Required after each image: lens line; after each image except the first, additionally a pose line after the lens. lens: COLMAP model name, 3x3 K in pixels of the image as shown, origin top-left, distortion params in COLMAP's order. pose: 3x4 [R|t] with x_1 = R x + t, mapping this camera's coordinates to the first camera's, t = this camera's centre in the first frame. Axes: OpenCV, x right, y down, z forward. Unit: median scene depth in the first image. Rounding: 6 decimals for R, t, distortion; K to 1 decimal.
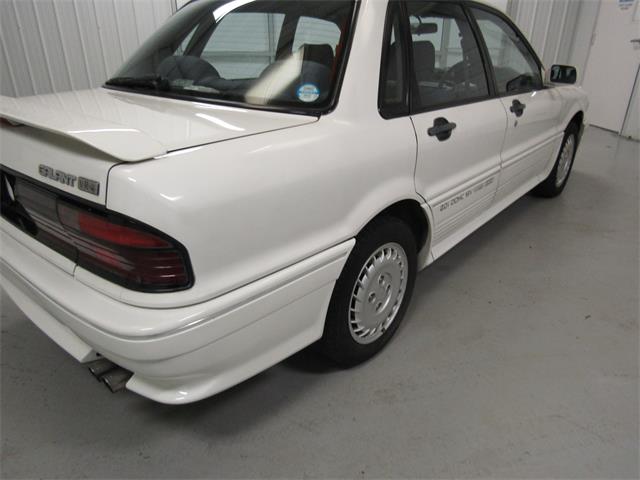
lens RADIAL K [[440.2, 0, 320.0], [0, 440.2, 240.0], [0, 0, 1]] dist [-0.007081, -0.001905]
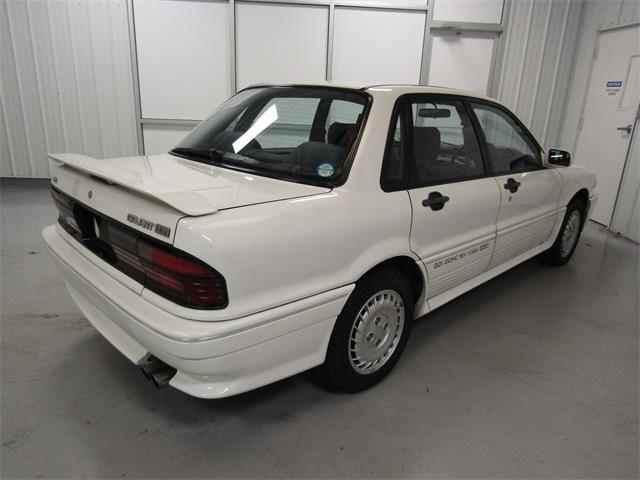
lens RADIAL K [[440.2, 0, 320.0], [0, 440.2, 240.0], [0, 0, 1]] dist [-0.007081, -0.001905]
pose [[0.995079, 0.059250, -0.079420, 0.060993], [-0.068879, 0.989818, -0.124565, 0.030379], [0.071231, 0.129422, 0.989028, -0.226948]]
